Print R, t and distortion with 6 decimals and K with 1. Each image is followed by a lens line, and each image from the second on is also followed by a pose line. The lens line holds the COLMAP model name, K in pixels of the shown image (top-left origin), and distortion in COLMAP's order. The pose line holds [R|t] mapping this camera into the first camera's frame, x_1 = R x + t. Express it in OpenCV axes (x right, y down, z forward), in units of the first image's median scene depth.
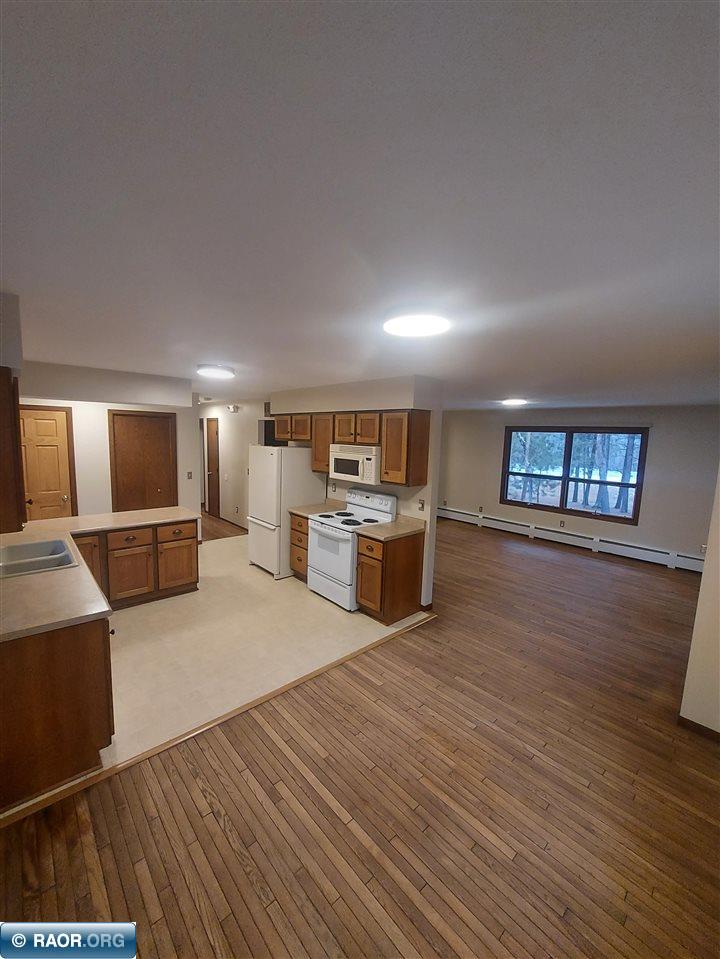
lens RADIAL K [[381.1, 0, 351.8], [0, 381.1, 479.4], [0, 0, 1]] dist [-0.000272, -0.000100]
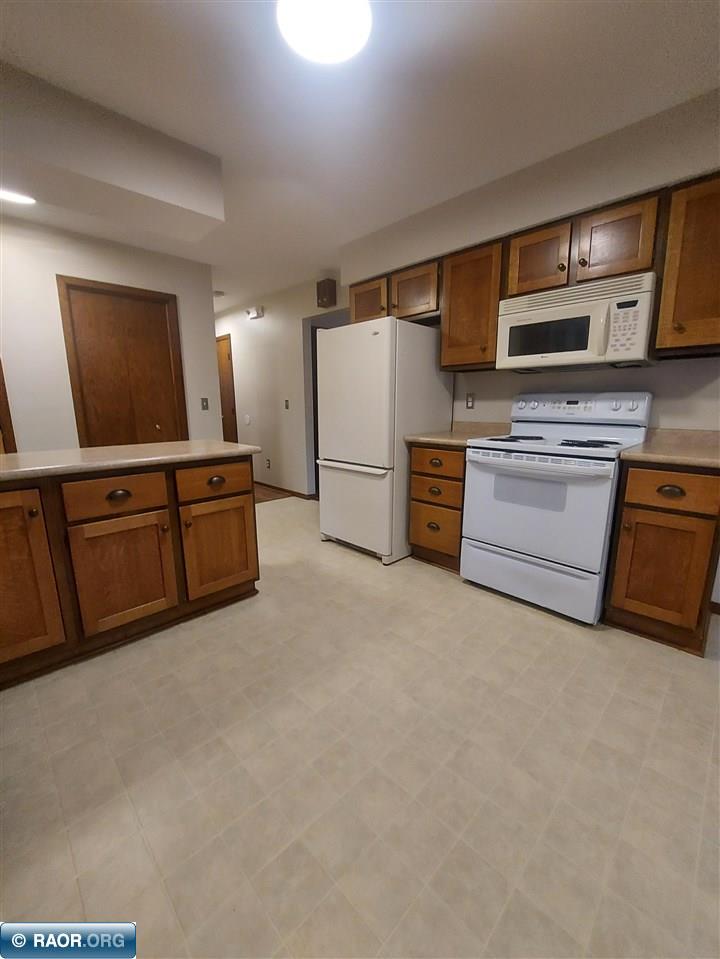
lens RADIAL K [[386.0, 0, 352.0], [0, 386.0, 479.3], [0, 0, 1]] dist [-0.013253, -0.000863]
pose [[0.998558, -0.043493, 0.031462, -0.286128], [0.040948, 0.996156, 0.077436, 0.099546], [-0.034709, -0.076036, 0.996501, 0.484178]]
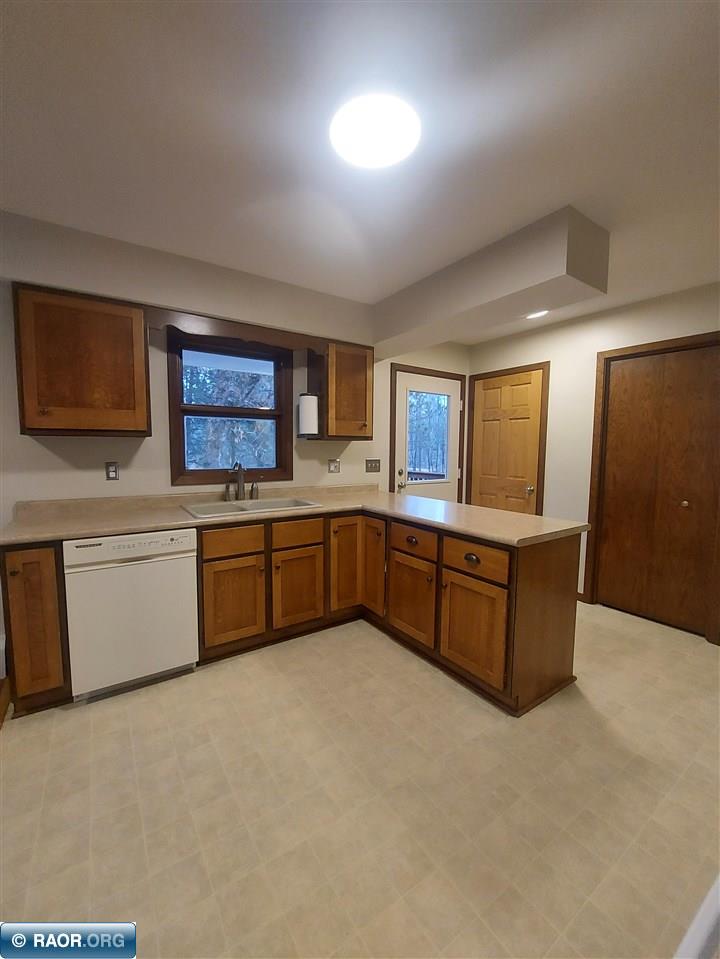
lens RADIAL K [[386.0, 0, 352.0], [0, 386.0, 479.3], [0, 0, 1]] dist [-0.013253, -0.000863]
pose [[-0.143935, 0.050824, -0.988281, 0.027359], [-0.130407, 0.988997, 0.069854, 0.025652], [0.980957, 0.138933, -0.135724, 0.852831]]
